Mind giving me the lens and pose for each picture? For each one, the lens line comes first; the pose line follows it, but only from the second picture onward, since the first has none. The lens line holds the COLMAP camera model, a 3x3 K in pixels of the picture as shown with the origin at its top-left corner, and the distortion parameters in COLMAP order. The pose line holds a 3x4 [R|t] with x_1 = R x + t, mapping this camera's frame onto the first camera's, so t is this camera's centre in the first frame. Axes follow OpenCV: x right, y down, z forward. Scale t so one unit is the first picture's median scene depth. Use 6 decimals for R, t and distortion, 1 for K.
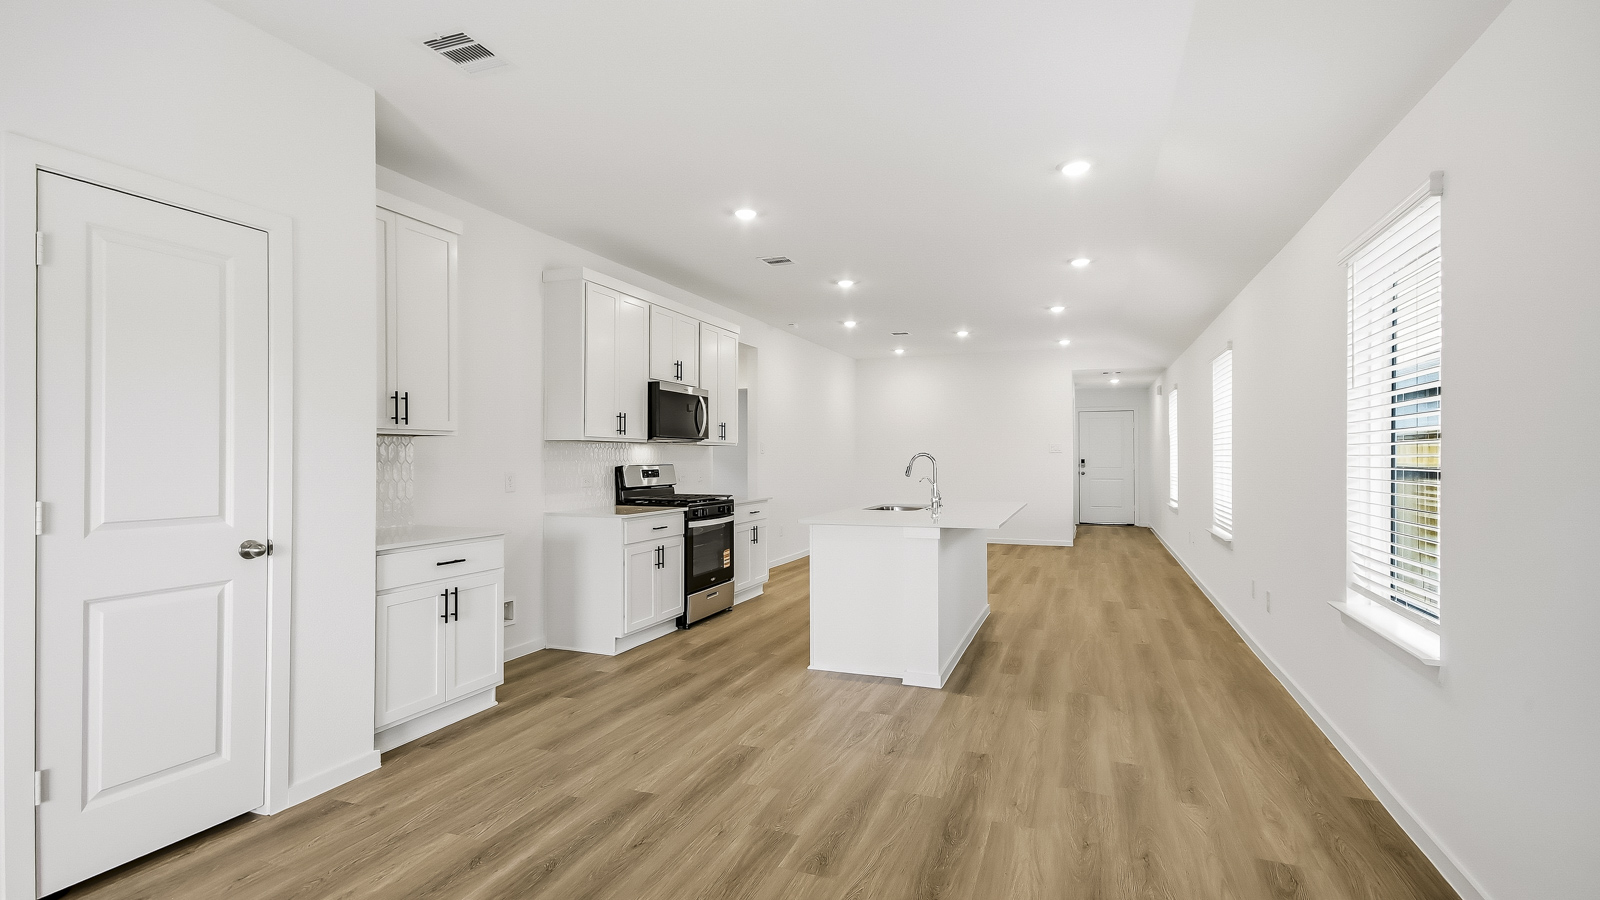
lens RADIAL K [[747.9, 0, 793.9], [0, 747.9, 453.5], [0, 0, 1]] dist [0.002549, -0.003557]
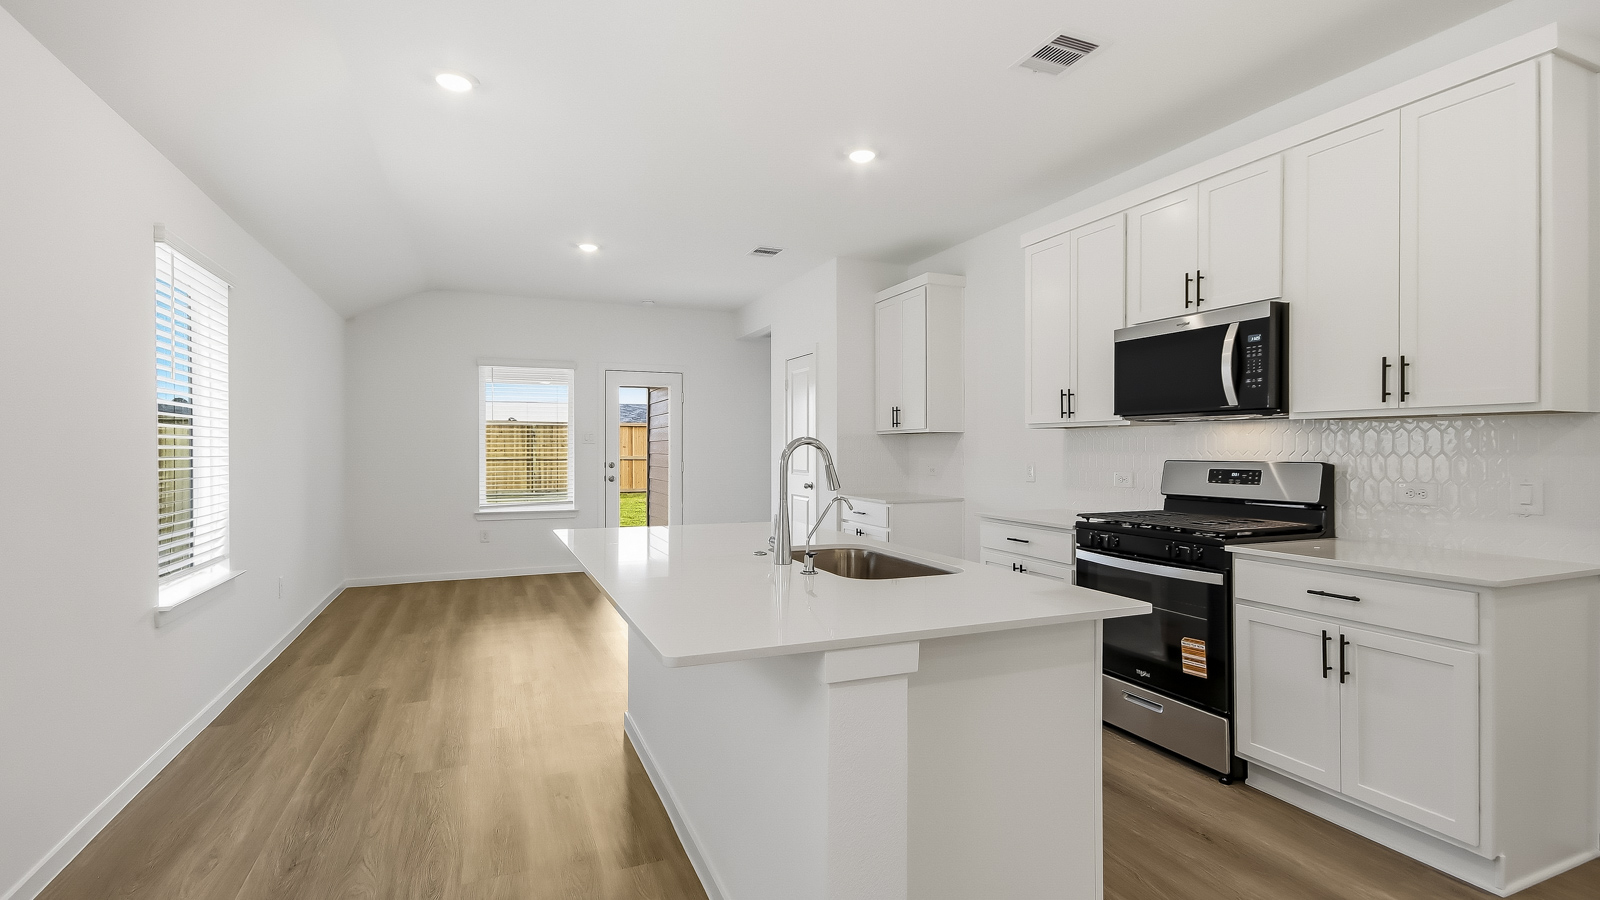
lens RADIAL K [[736.4, 0, 785.9], [0, 736.4, 440.6], [0, 0, 1]] dist [0.024553, -0.000834]
pose [[-0.726153, -0.008018, -0.687487, 0.768188], [0.003181, 0.999882, -0.015021, 0.013045], [0.687526, -0.013094, -0.726042, 2.085658]]
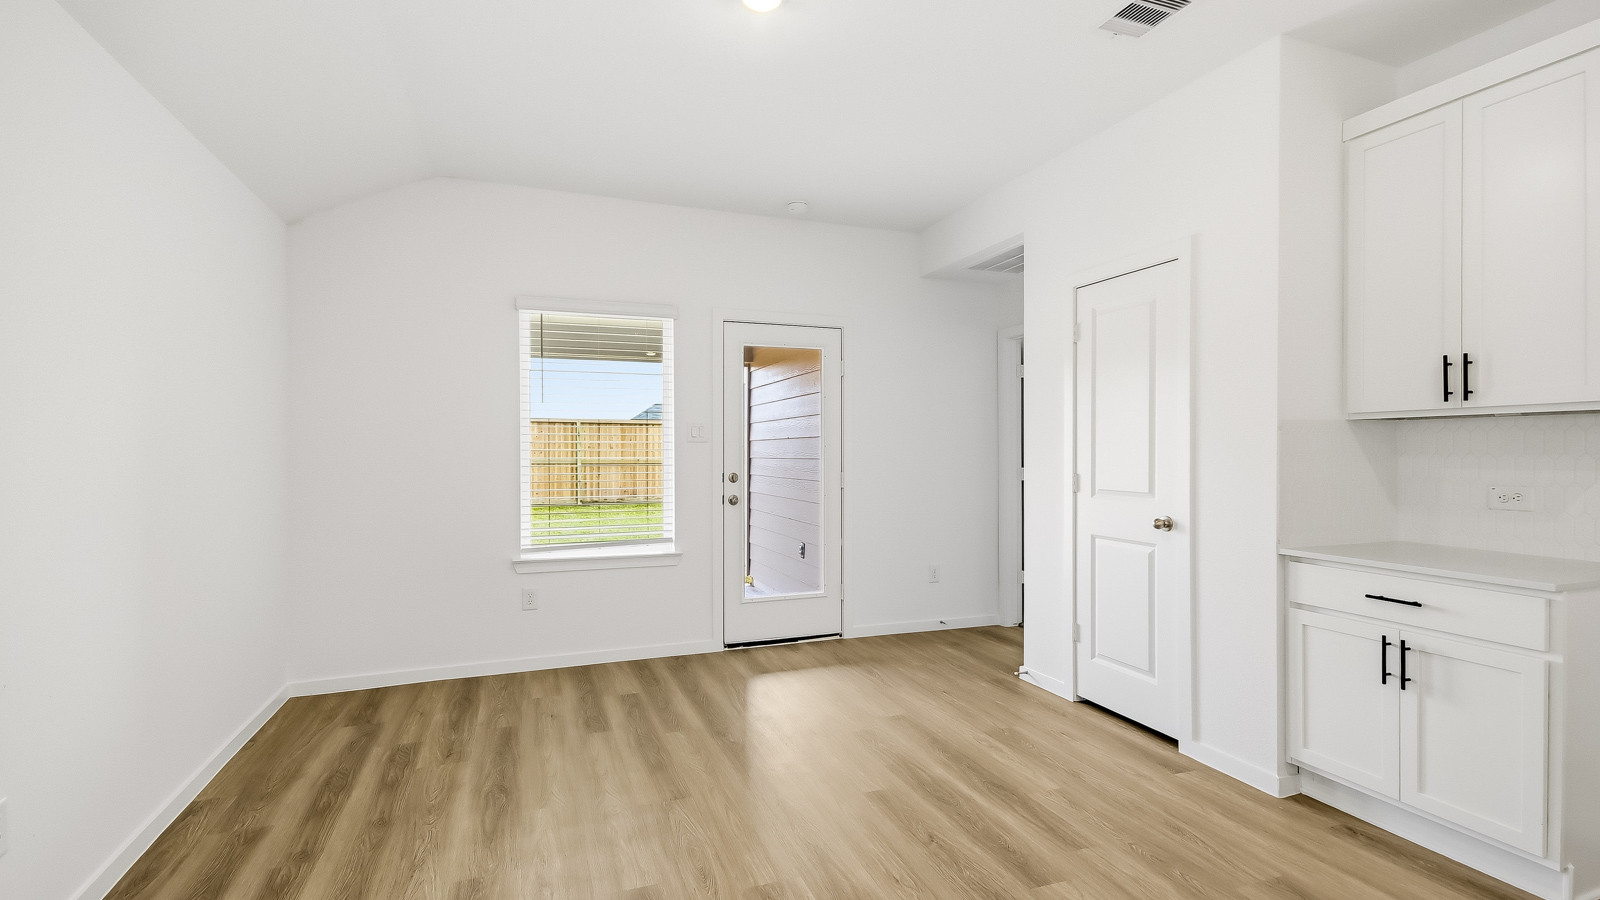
lens RADIAL K [[720.8, 0, 794.0], [0, 720.8, 452.2], [0, 0, 1]] dist [-0.006418, -0.000741]
pose [[-0.748115, 0.002272, -0.663565, 0.402258], [0.003619, 0.999993, -0.000656, 0.006956], [0.663559, -0.002892, -0.748118, 1.144719]]
